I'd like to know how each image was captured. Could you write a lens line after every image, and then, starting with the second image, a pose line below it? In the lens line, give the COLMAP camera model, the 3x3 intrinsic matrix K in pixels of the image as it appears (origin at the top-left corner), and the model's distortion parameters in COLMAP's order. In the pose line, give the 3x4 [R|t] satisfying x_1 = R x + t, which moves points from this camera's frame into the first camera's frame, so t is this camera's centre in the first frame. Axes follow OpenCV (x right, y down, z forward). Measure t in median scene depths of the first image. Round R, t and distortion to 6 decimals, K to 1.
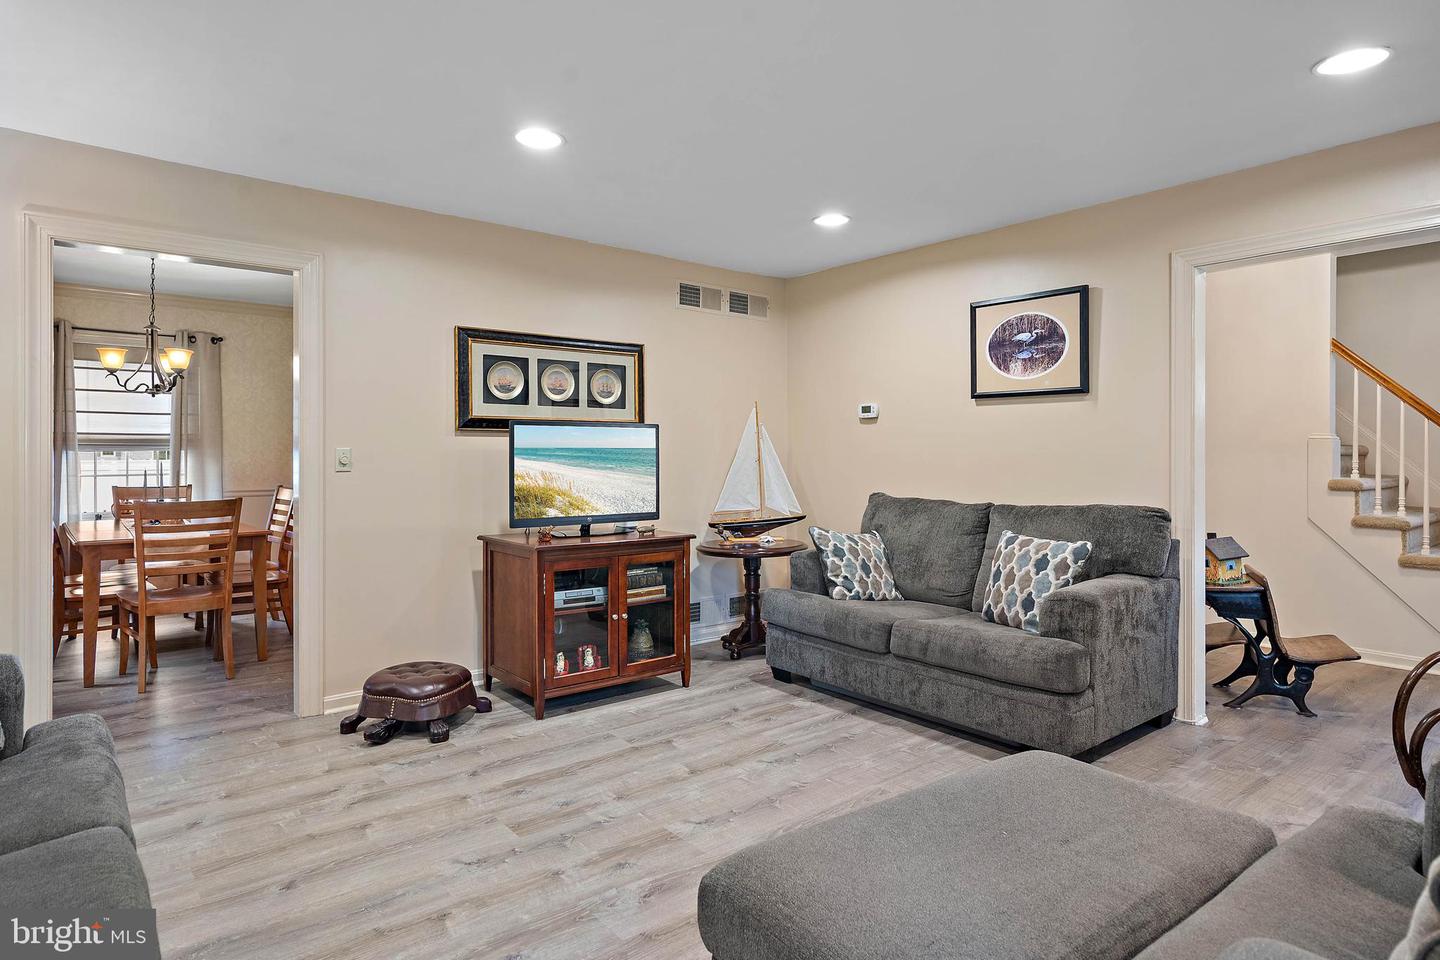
lens RADIAL K [[801.5, 0, 717.9], [0, 801.5, 458.1], [0, 0, 1]] dist [-0.000662, 0.002486]
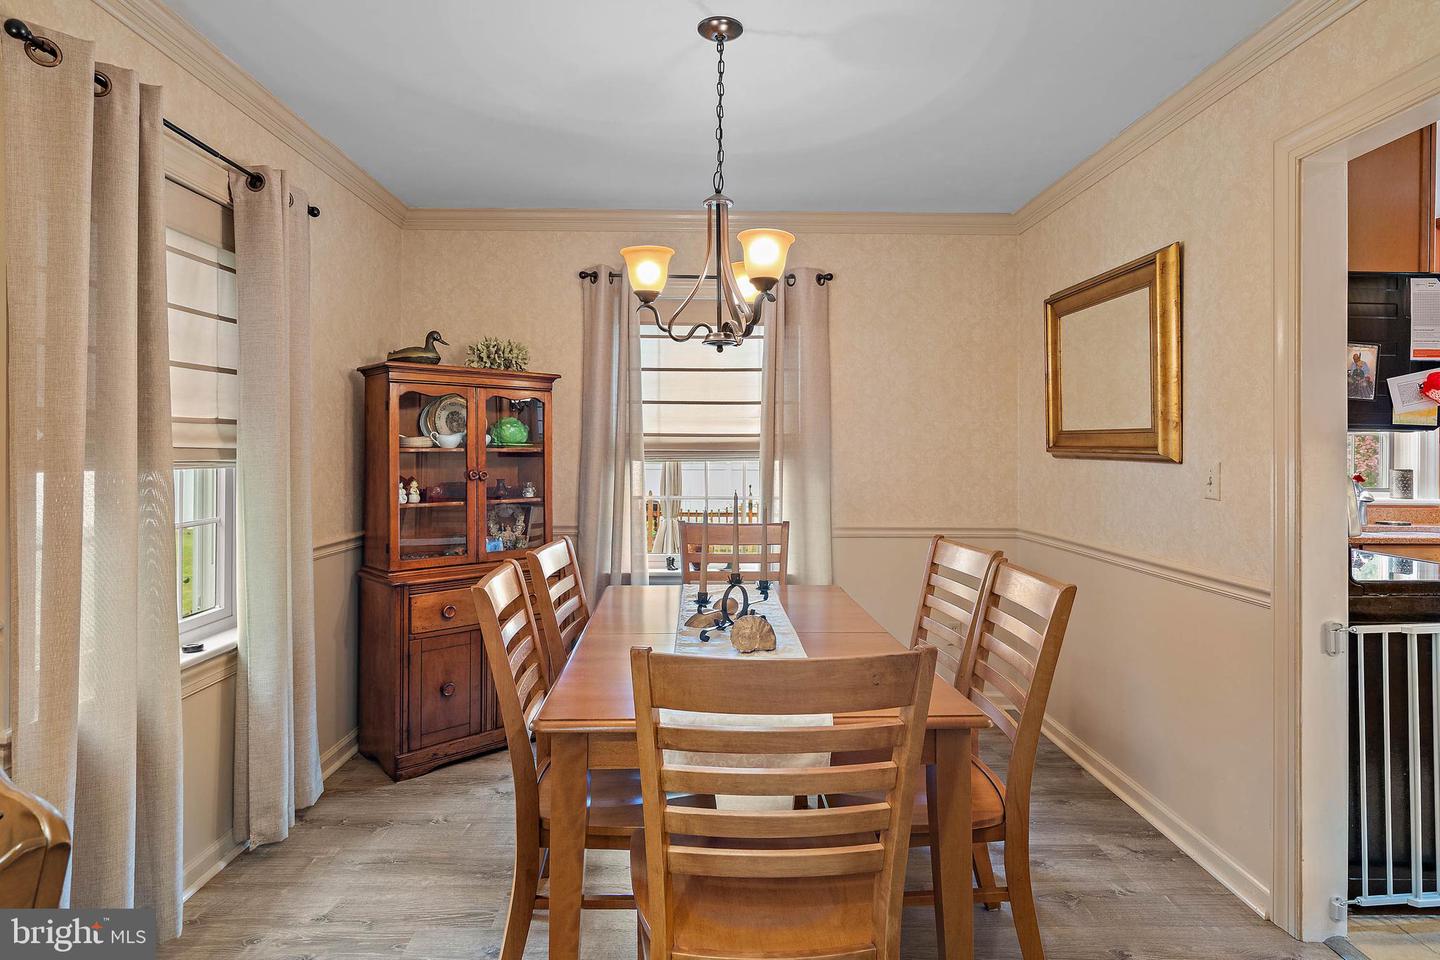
lens RADIAL K [[801.5, 0, 721.0], [0, 801.5, 468.2], [0, 0, 1]] dist [-0.000662, 0.002486]
pose [[0.787167, 0.011453, -0.616633, -0.342728], [-0.004883, 0.999912, 0.012339, -0.012270], [0.616720, -0.006702, 0.787154, 0.521390]]
